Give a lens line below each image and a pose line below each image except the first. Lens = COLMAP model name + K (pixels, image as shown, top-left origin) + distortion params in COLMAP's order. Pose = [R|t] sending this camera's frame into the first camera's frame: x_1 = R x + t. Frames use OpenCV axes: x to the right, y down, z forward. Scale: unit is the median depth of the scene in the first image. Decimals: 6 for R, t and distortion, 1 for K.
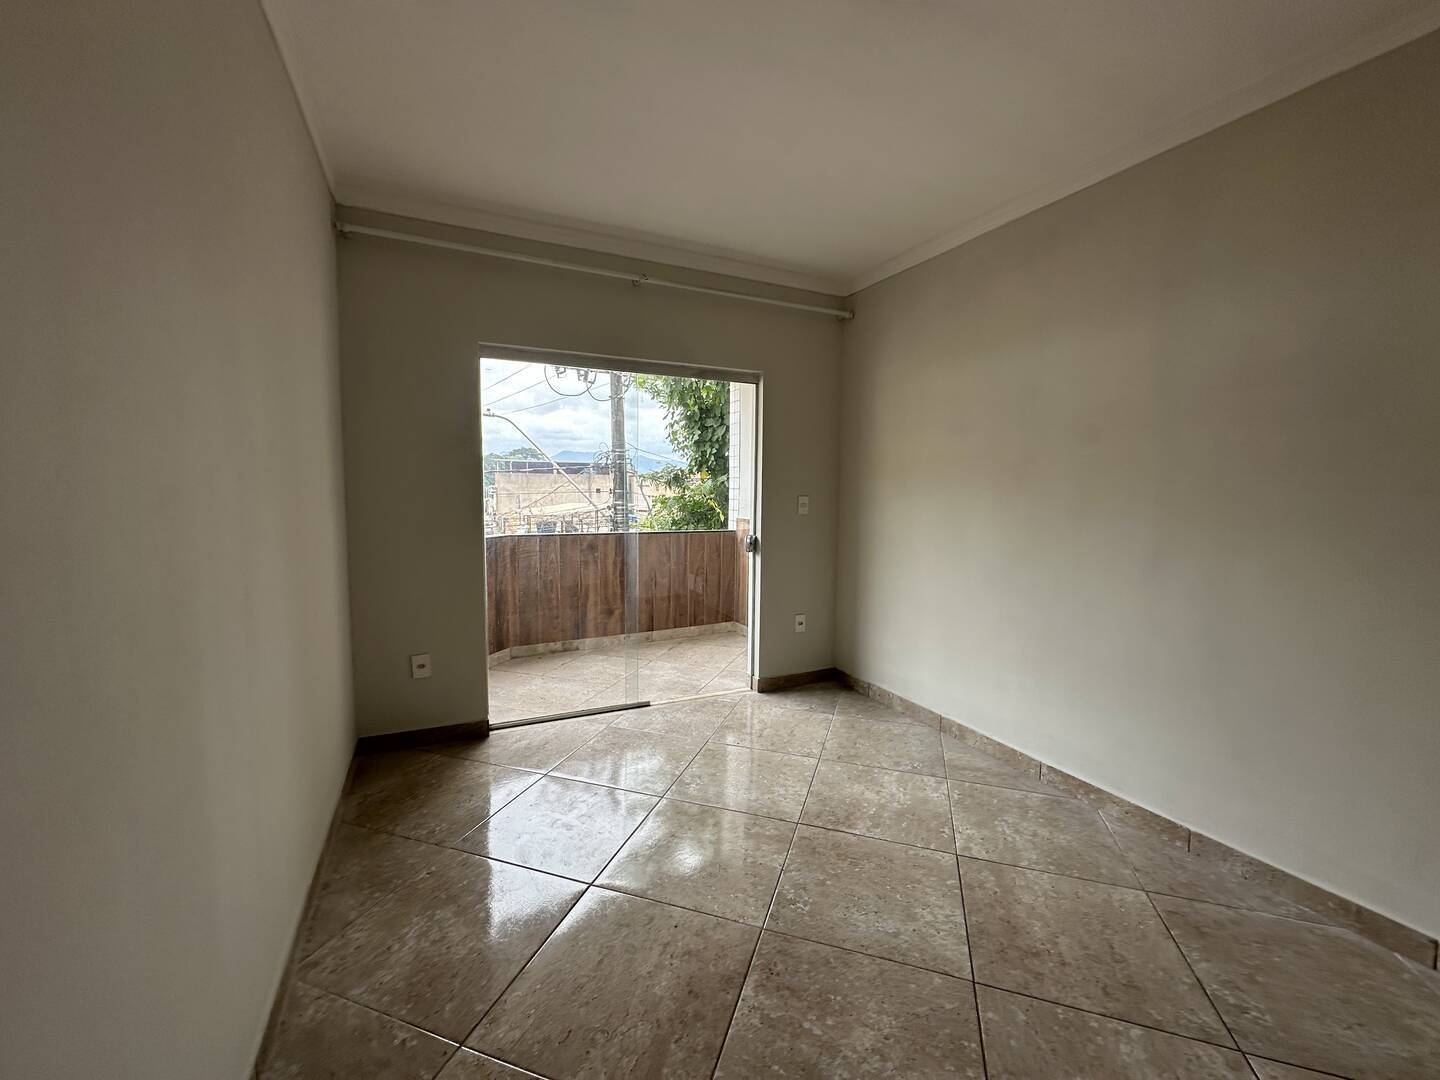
lens RADIAL K [[575.2, 0, 712.9], [0, 575.2, 550.9], [0, 0, 1]] dist [-0.001880, 0.000261]
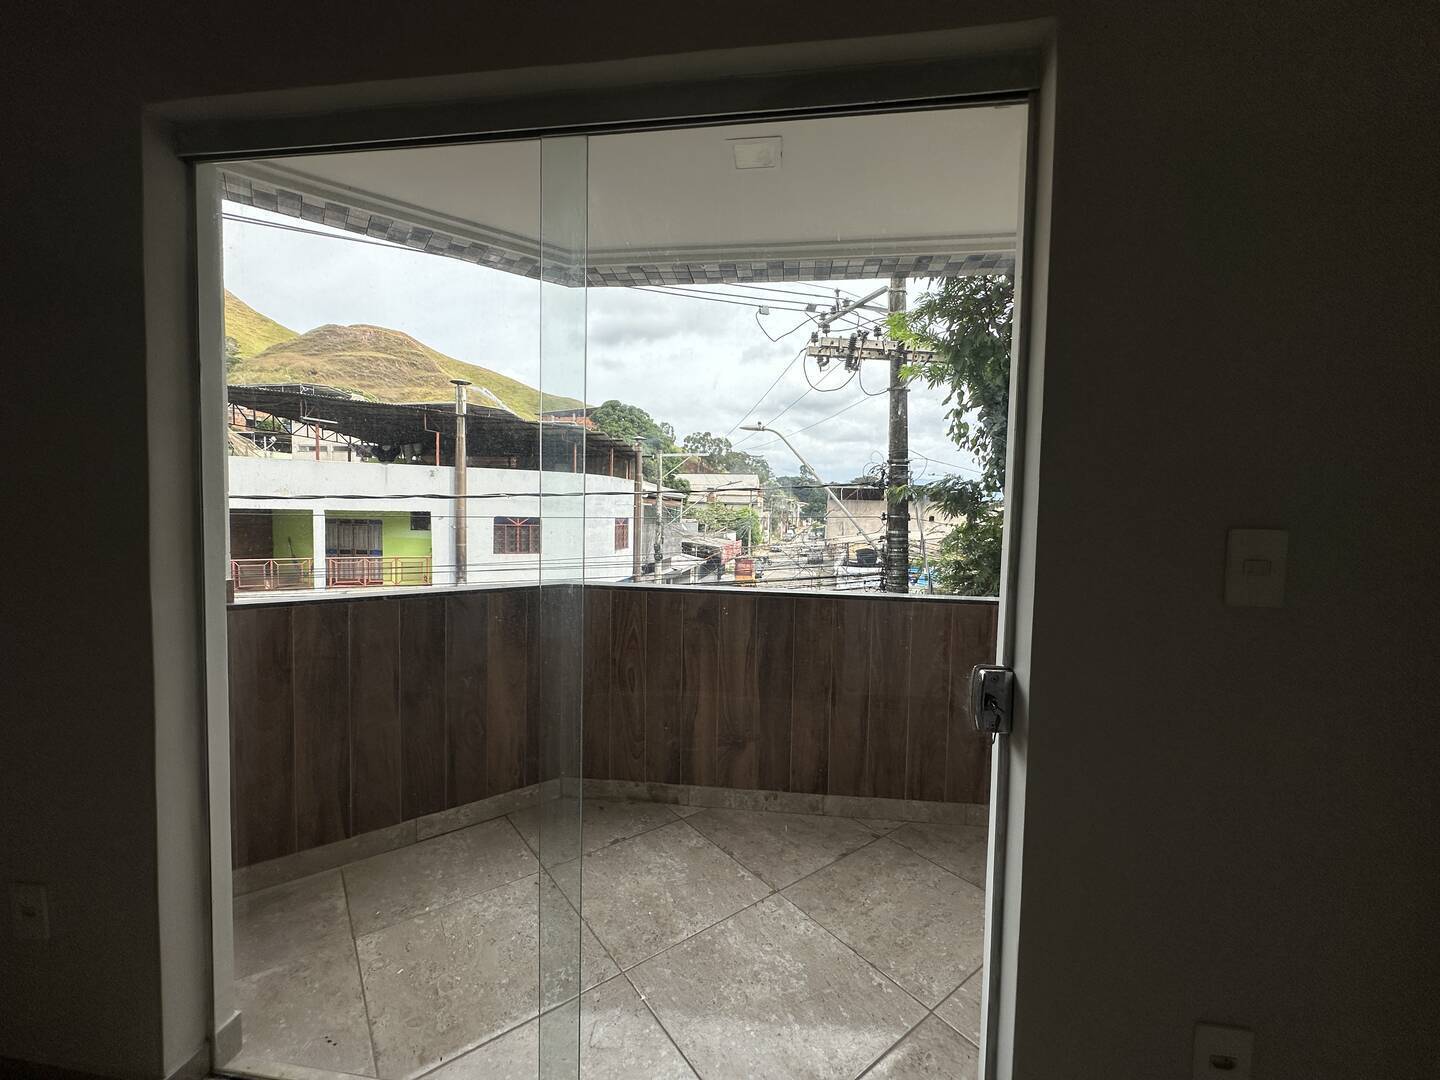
lens RADIAL K [[575.2, 0, 725.2], [0, 575.2, 539.0], [0, 0, 1]] dist [-0.001880, 0.000261]
pose [[0.851009, 0.034651, -0.524007, 0.155806], [-0.070324, 0.996353, -0.048322, -0.104169], [0.520422, 0.077973, 0.850342, 1.114551]]
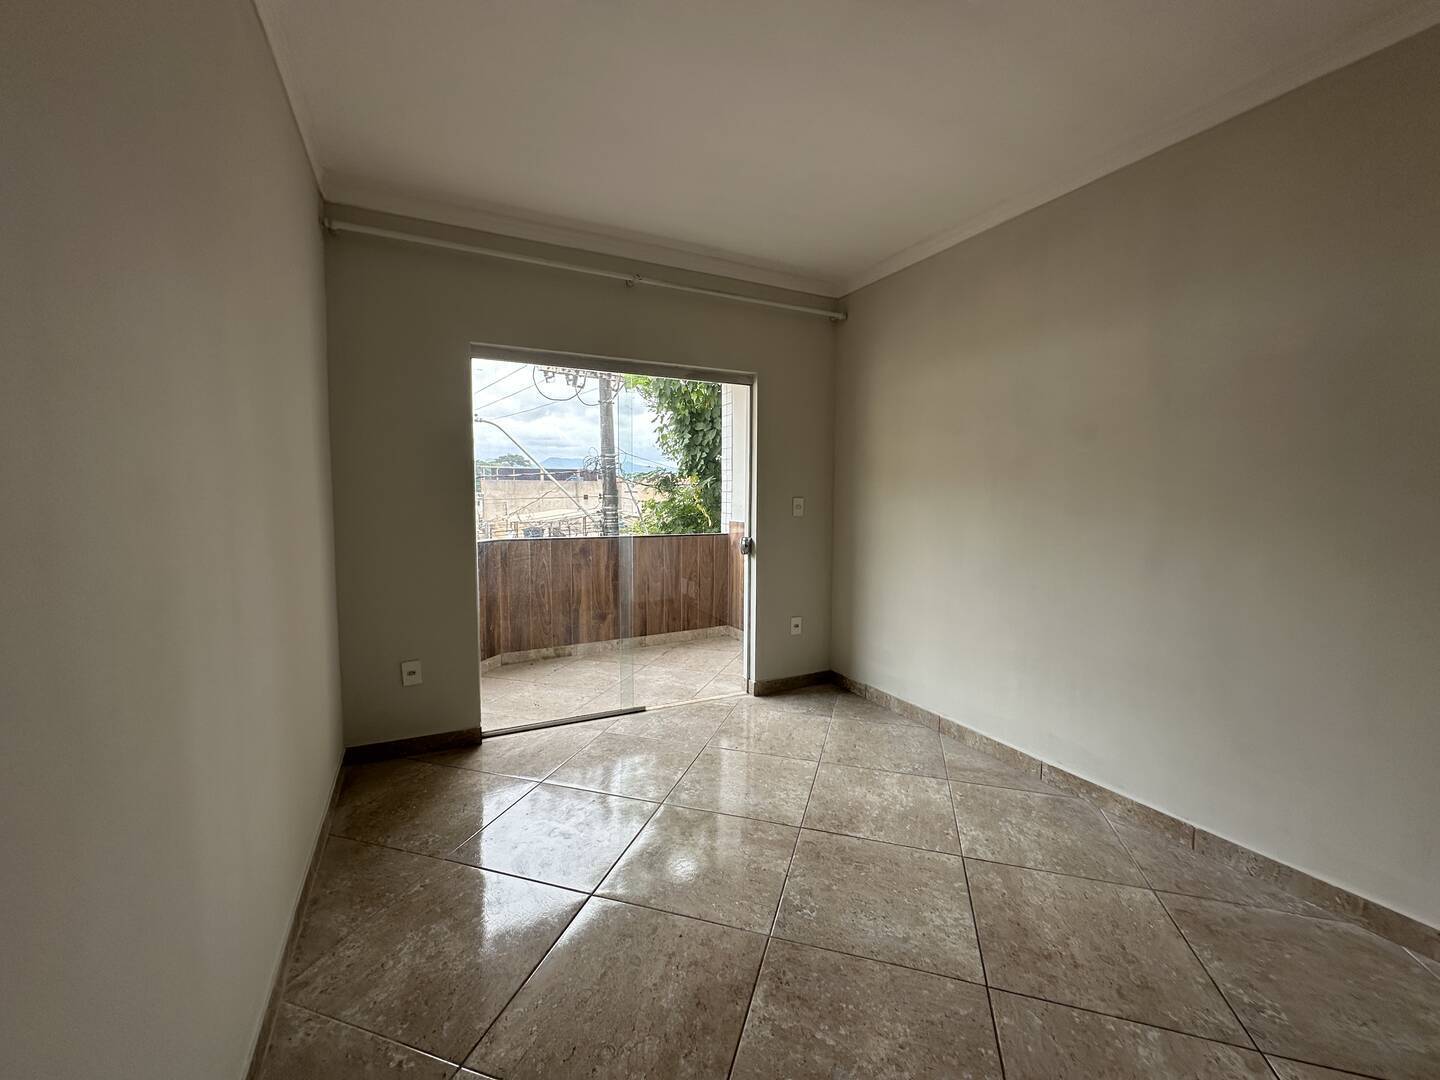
lens RADIAL K [[575.2, 0, 712.7], [0, 575.2, 550.0], [0, 0, 1]] dist [-0.001880, 0.000261]
pose [[0.999752, -0.007830, 0.020864, -0.019258], [0.008067, 0.999904, -0.011283, 0.008427], [-0.020773, 0.011448, 0.999719, 0.014201]]
